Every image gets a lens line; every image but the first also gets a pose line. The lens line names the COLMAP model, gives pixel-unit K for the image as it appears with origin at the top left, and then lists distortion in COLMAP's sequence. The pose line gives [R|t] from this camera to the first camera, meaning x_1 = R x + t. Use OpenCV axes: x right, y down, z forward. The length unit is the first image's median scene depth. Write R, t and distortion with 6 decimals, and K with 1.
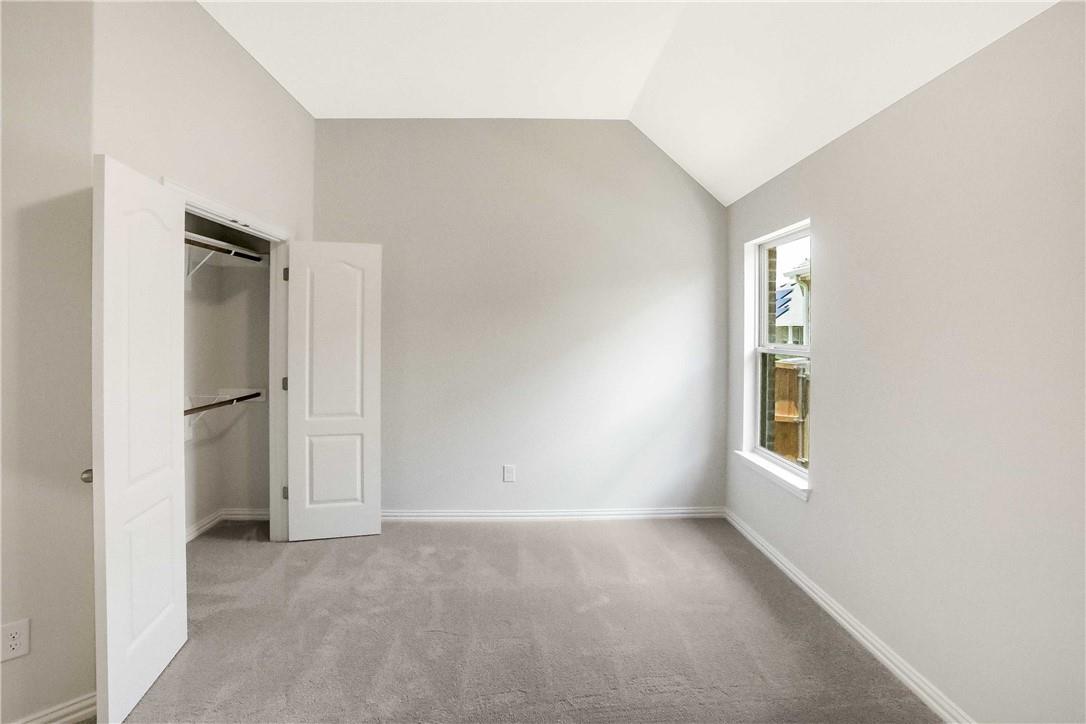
lens RADIAL K [[539.1, 0, 544.8], [0, 539.1, 348.3], [0, 0, 1]] dist [-0.078937, 0.038310]
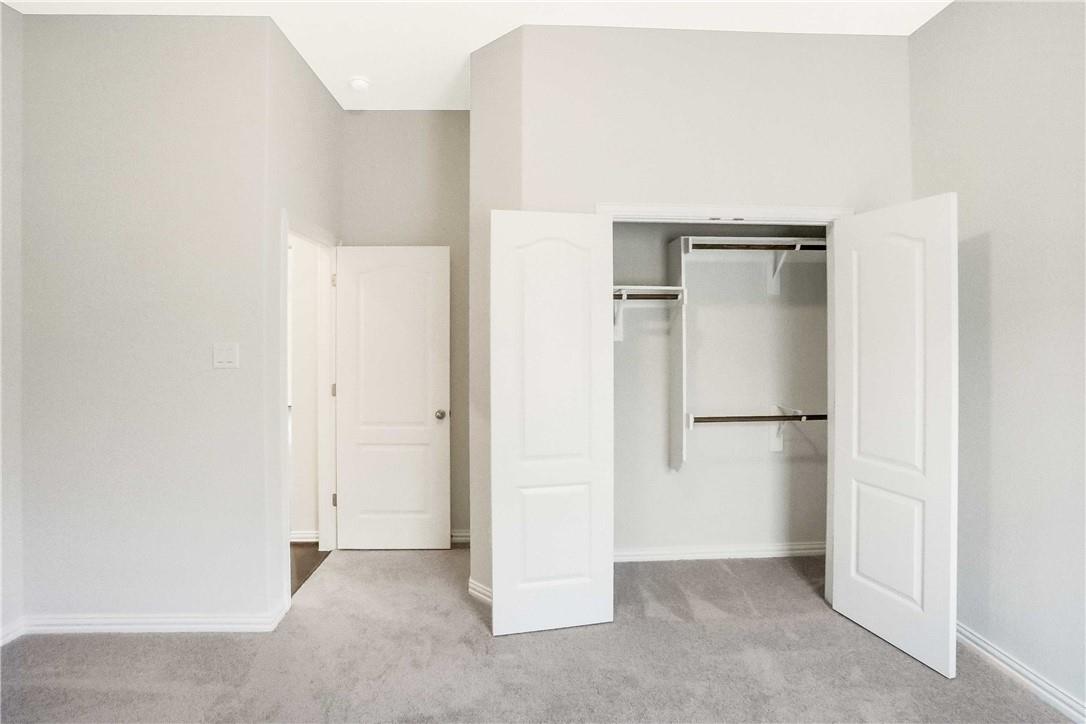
lens RADIAL K [[541.5, 0, 534.6], [0, 541.5, 342.3], [0, 0, 1]] dist [-0.083585, 0.038372]
pose [[-0.001700, 0.012362, -0.999922, 0.279741], [-0.028968, 0.999503, 0.012406, -0.021959], [0.999579, 0.028987, -0.001341, 0.553503]]
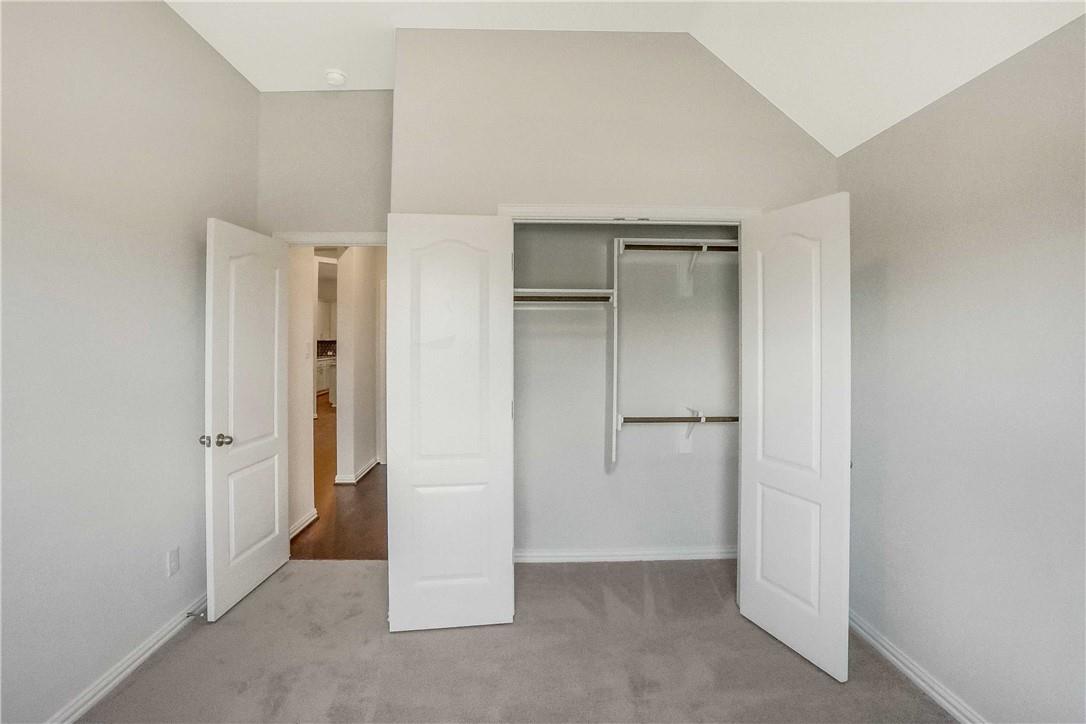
lens RADIAL K [[541.5, 0, 534.6], [0, 541.5, 342.3], [0, 0, 1]] dist [-0.083585, 0.038372]
pose [[-0.012456, 0.010344, -0.999869, 0.282940], [-0.031692, 0.999440, 0.010735, -0.025582], [0.999420, 0.031822, -0.012121, 0.696447]]
